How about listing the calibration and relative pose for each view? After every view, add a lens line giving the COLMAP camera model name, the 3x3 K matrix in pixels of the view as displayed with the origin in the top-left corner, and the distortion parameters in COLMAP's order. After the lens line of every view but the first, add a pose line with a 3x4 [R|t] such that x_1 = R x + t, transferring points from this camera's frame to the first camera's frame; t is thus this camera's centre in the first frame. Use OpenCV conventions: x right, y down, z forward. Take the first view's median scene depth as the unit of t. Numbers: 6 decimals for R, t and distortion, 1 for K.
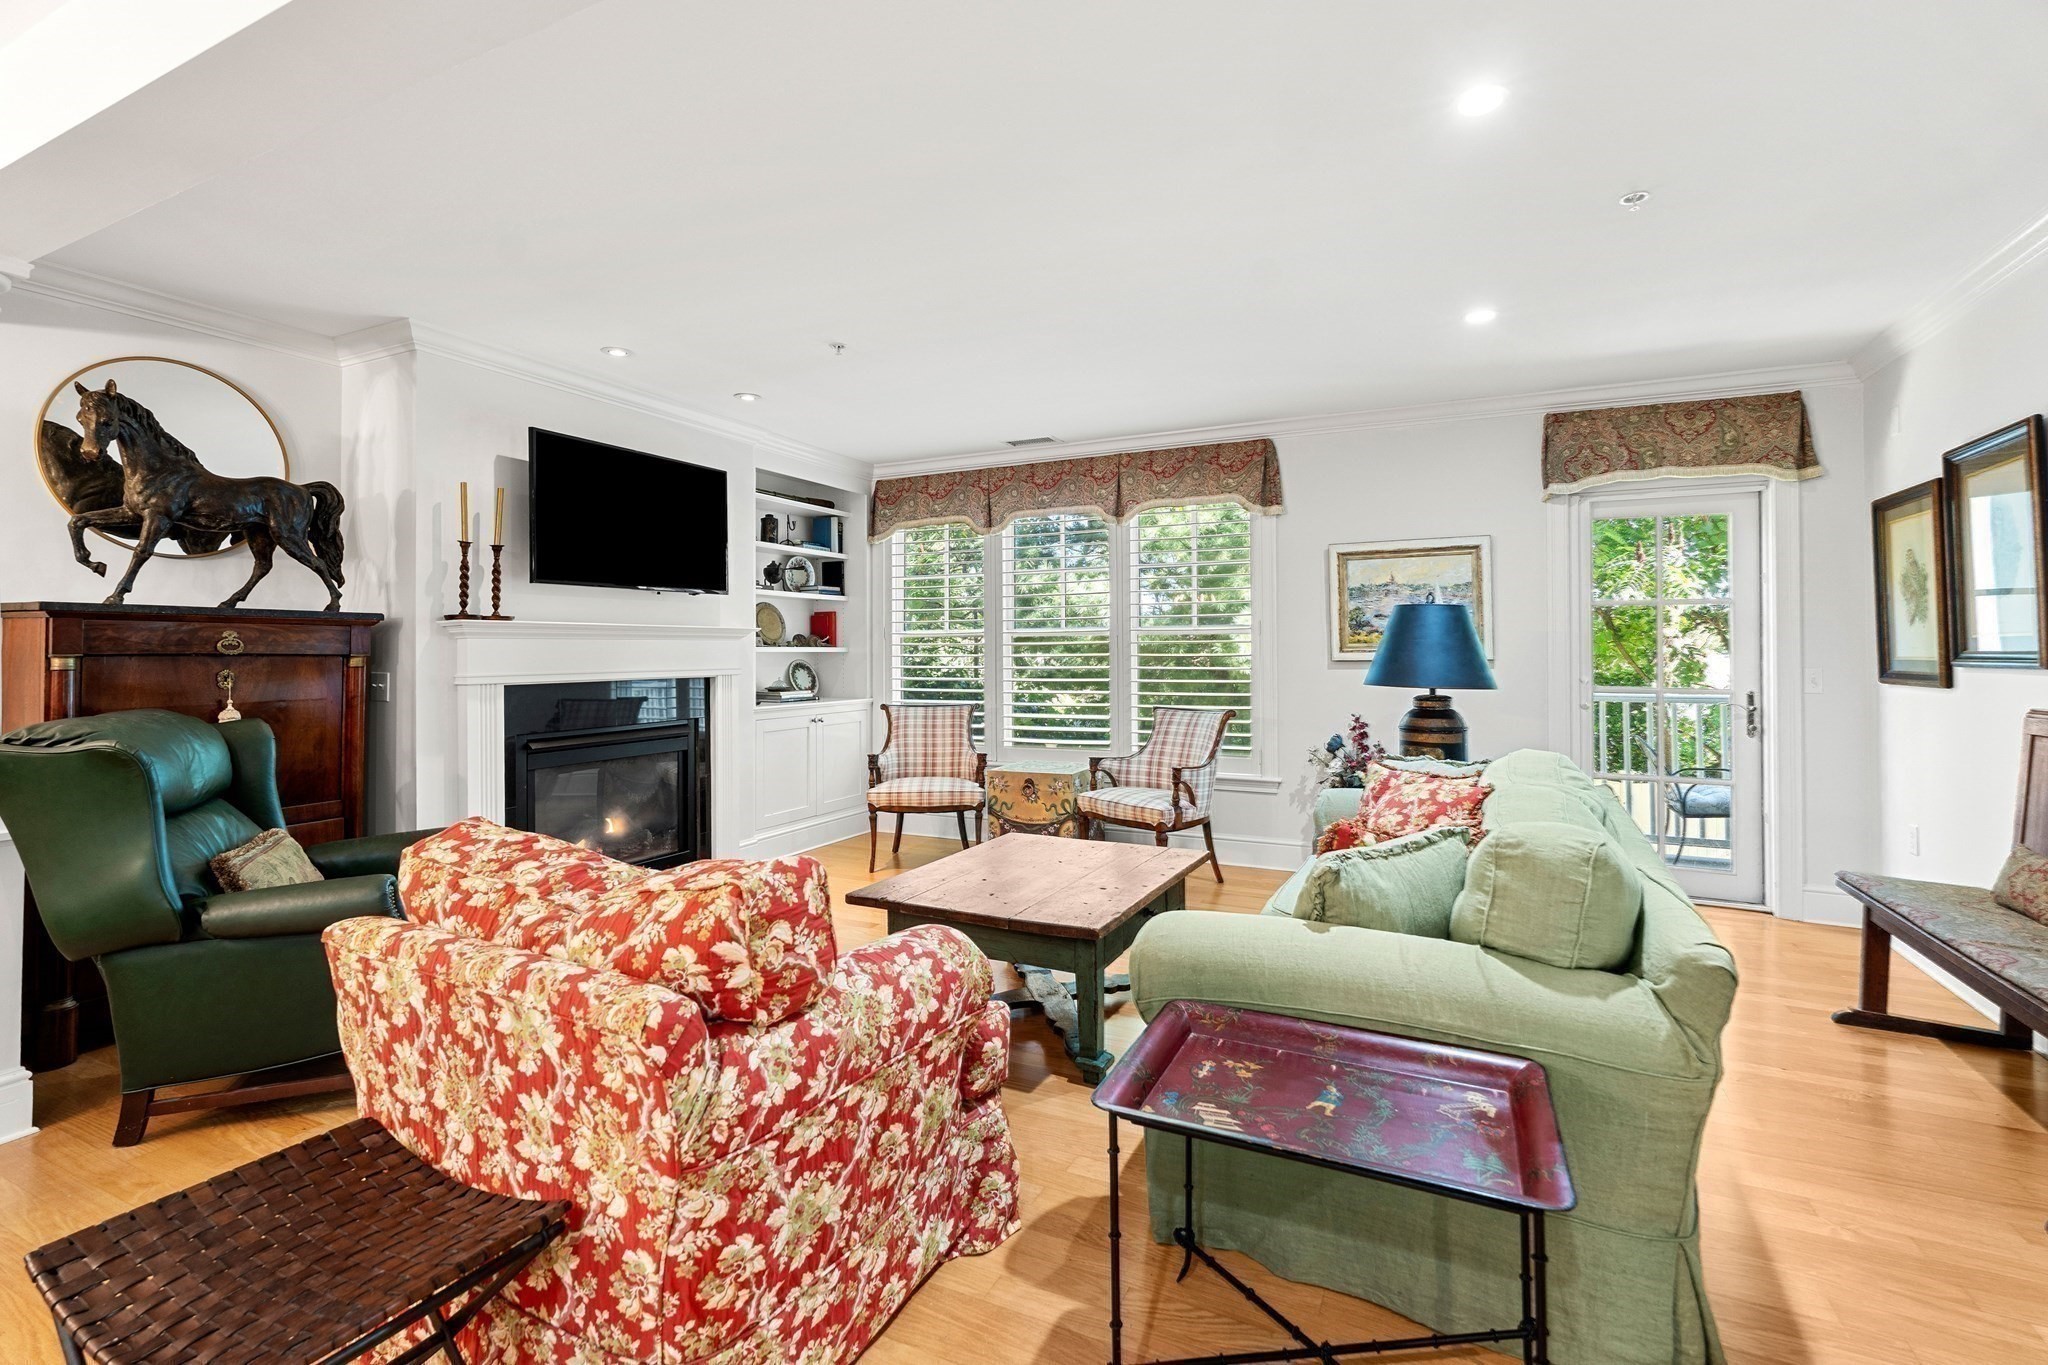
lens RADIAL K [[929.0, 0, 1020.3], [0, 929.0, 636.4], [0, 0, 1]] dist [-0.002374, 0.001124]
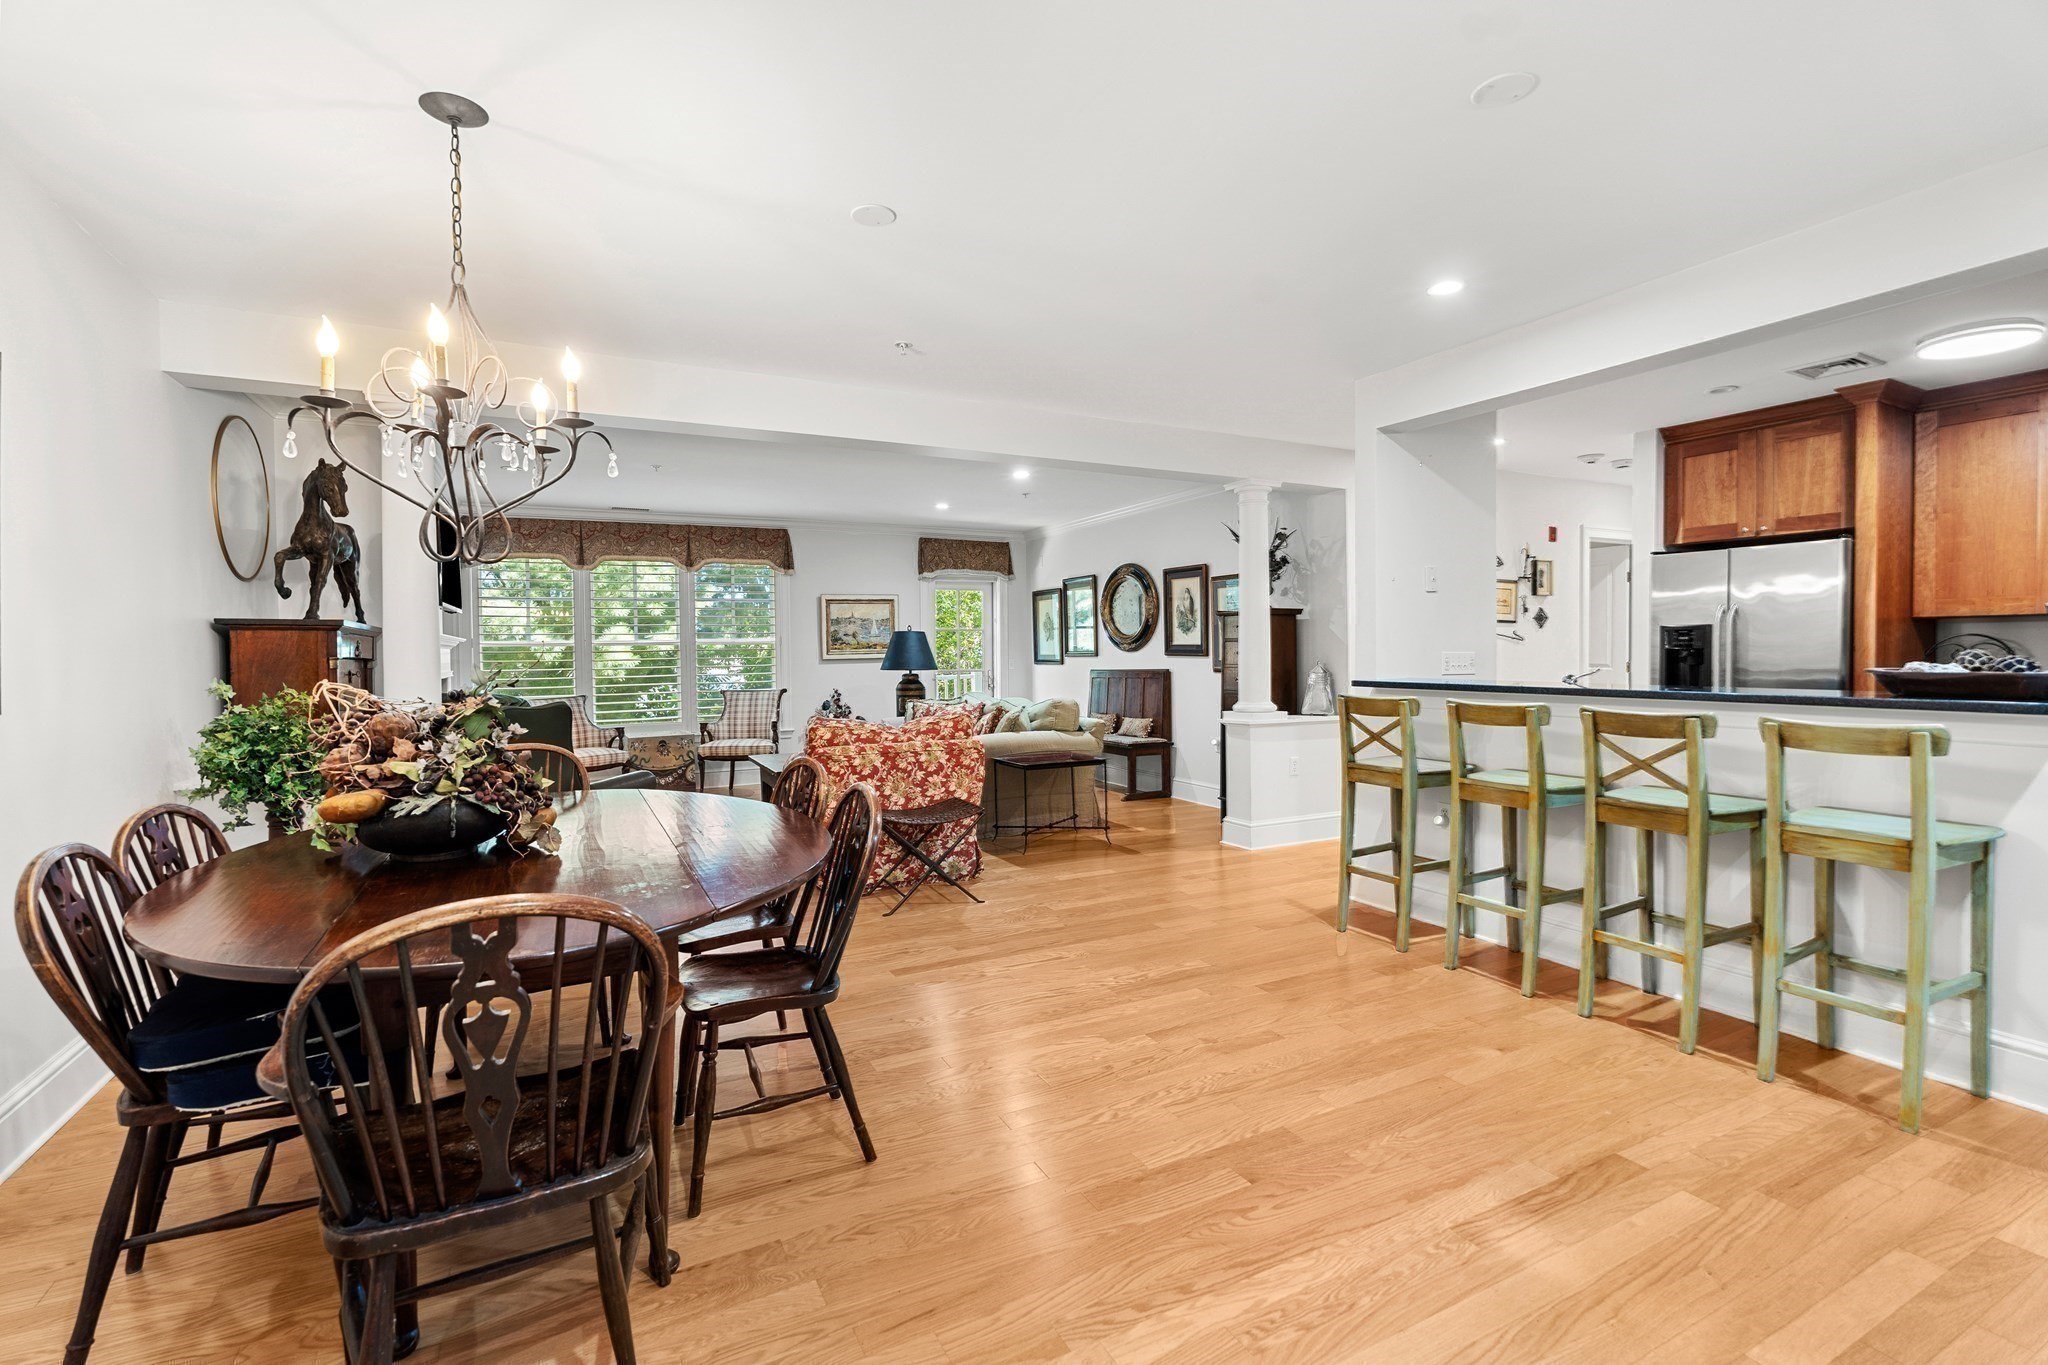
lens RADIAL K [[929.0, 0, 1019.3], [0, 929.0, 672.1], [0, 0, 1]] dist [-0.002374, 0.001124]
pose [[0.603695, -0.021480, 0.796926, -1.010176], [-0.000814, 0.999620, 0.027561, 0.000823], [-0.797215, -0.017287, 0.603448, -0.444819]]
